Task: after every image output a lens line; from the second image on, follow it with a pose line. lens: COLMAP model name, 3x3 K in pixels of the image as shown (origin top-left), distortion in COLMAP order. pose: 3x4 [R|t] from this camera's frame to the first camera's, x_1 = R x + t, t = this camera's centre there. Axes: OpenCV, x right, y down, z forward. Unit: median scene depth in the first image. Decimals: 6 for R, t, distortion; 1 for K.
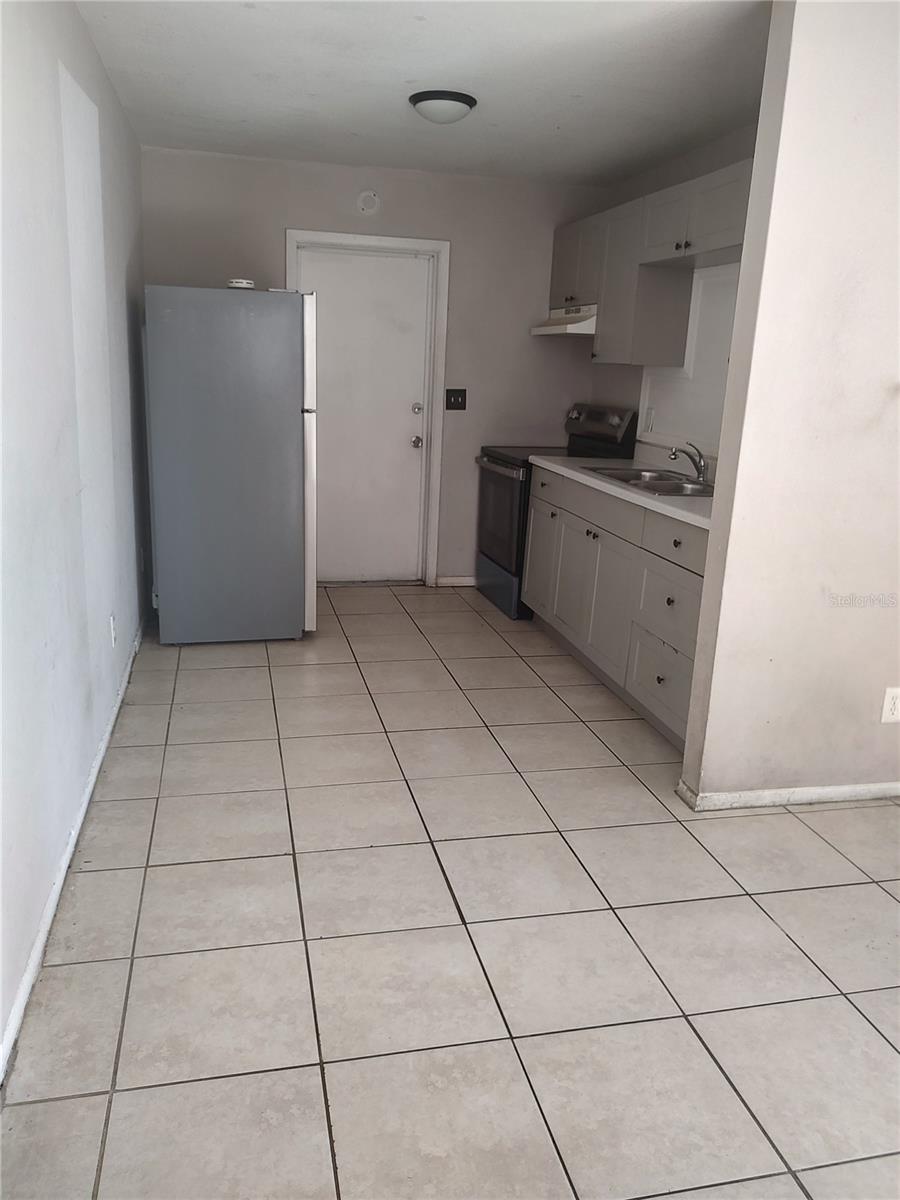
lens RADIAL K [[852.9, 0, 471.2], [0, 852.9, 594.0], [0, 0, 1]] dist [0.025279, -0.017223]
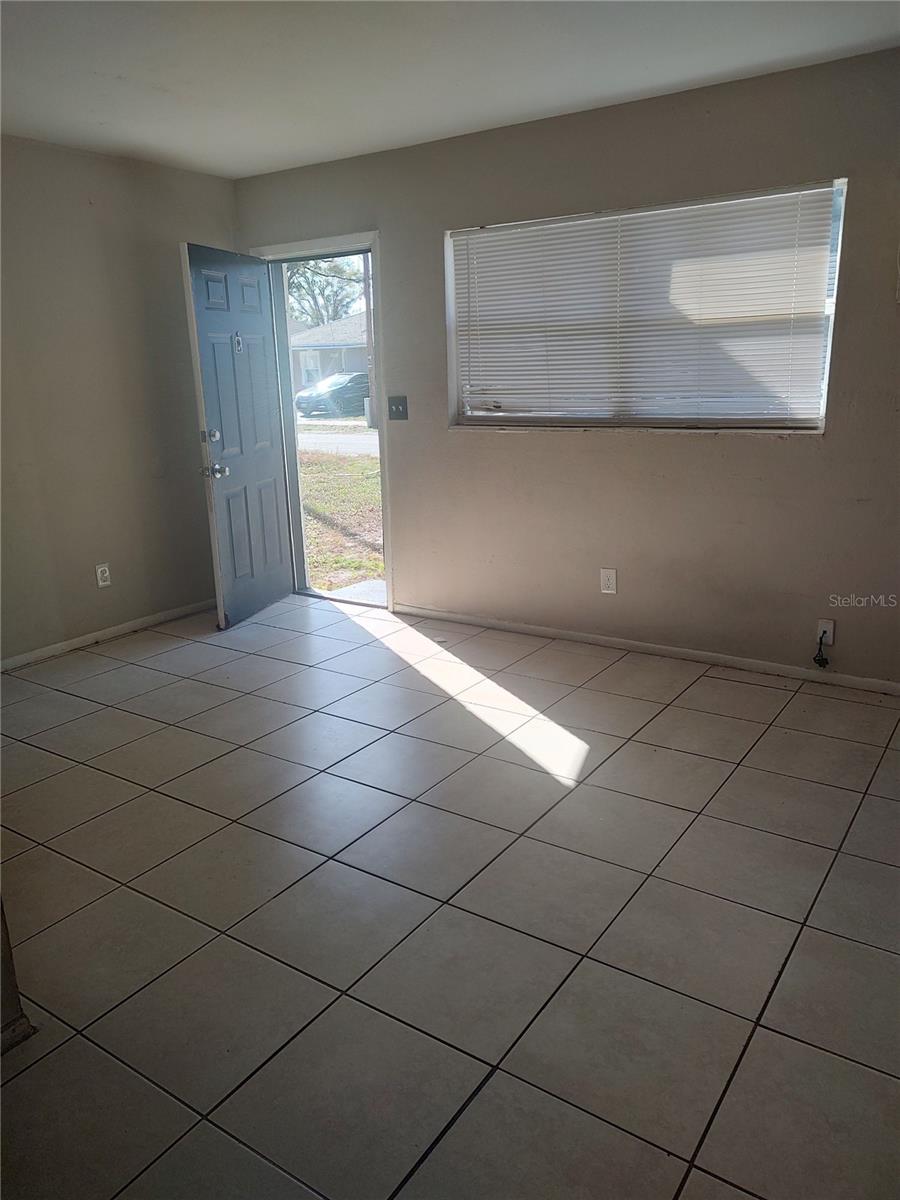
lens RADIAL K [[852.9, 0, 471.2], [0, 852.9, 594.0], [0, 0, 1]] dist [0.025279, -0.017223]
pose [[-0.647115, -0.236760, 0.724698, -0.525933], [0.192235, 0.869173, 0.455615, -0.401579], [-0.737759, 0.434147, -0.516941, 1.418357]]
